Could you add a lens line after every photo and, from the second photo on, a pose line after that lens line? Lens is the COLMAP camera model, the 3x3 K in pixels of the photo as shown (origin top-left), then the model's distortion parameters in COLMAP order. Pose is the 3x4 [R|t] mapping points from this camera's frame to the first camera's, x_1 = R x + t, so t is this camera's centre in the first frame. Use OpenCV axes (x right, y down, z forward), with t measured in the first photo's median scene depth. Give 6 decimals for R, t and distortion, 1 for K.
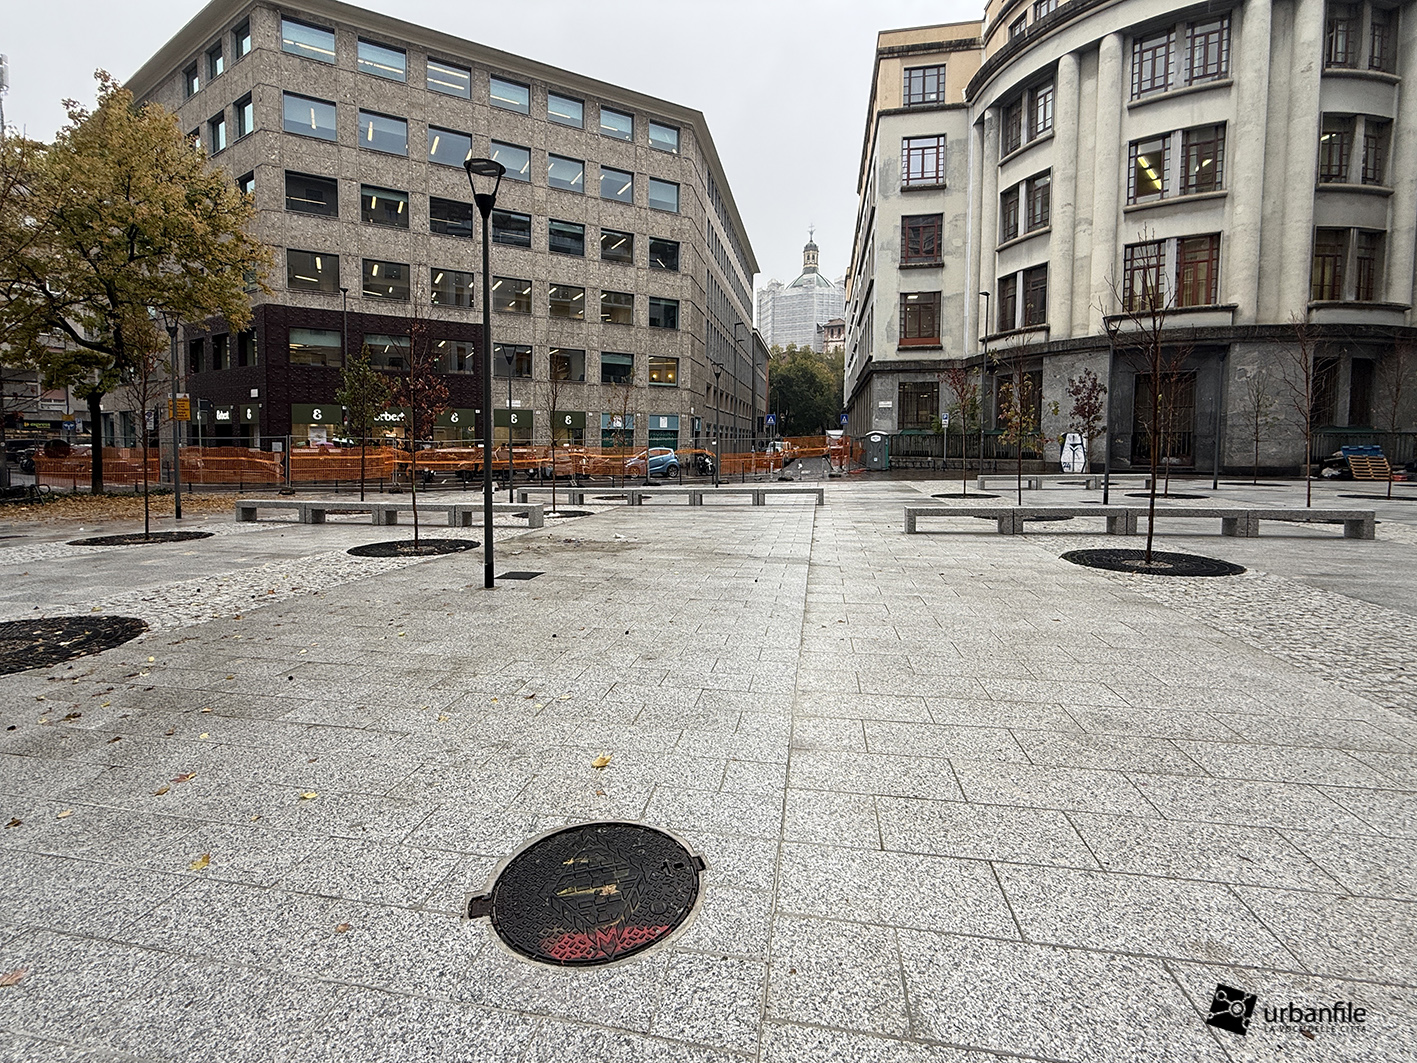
lens RADIAL K [[633.1, 0, 778.6], [0, 633.1, 478.2], [0, 0, 1]] dist [0.001237, -0.001266]
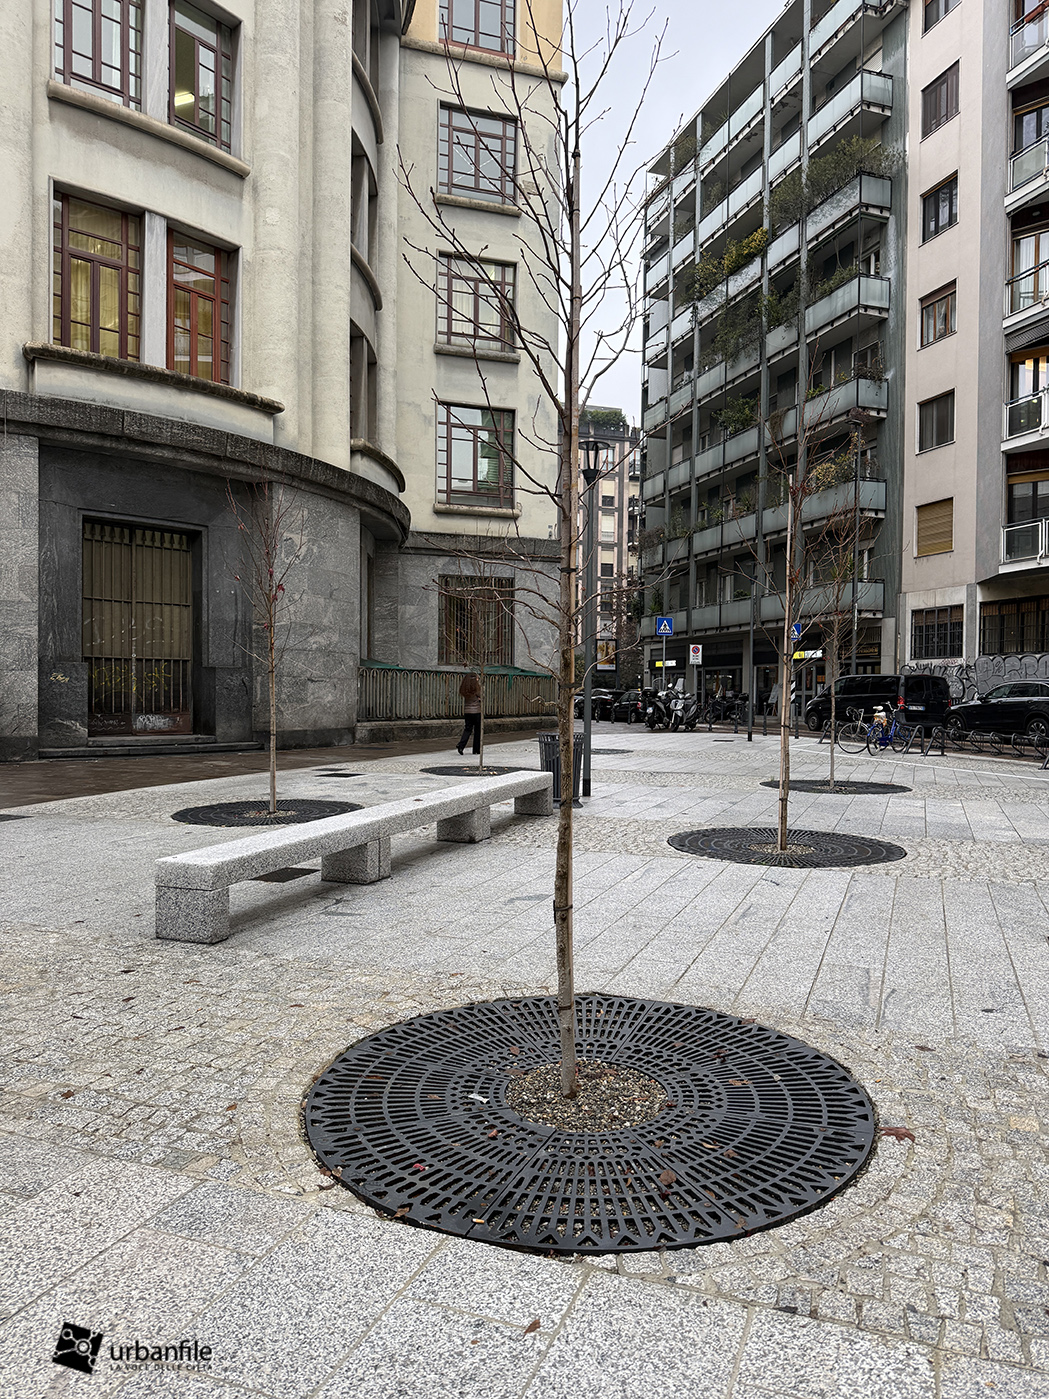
lens RADIAL K [[982.4, 0, 529.8], [0, 982.4, 709.4], [0, 0, 1]] dist [0.028794, -0.032281]
pose [[0.246334, -0.014075, 0.969083, 0.017345], [0.053532, 0.998566, 0.000896, -0.022457], [-0.967705, 0.051656, 0.246735, 0.524103]]
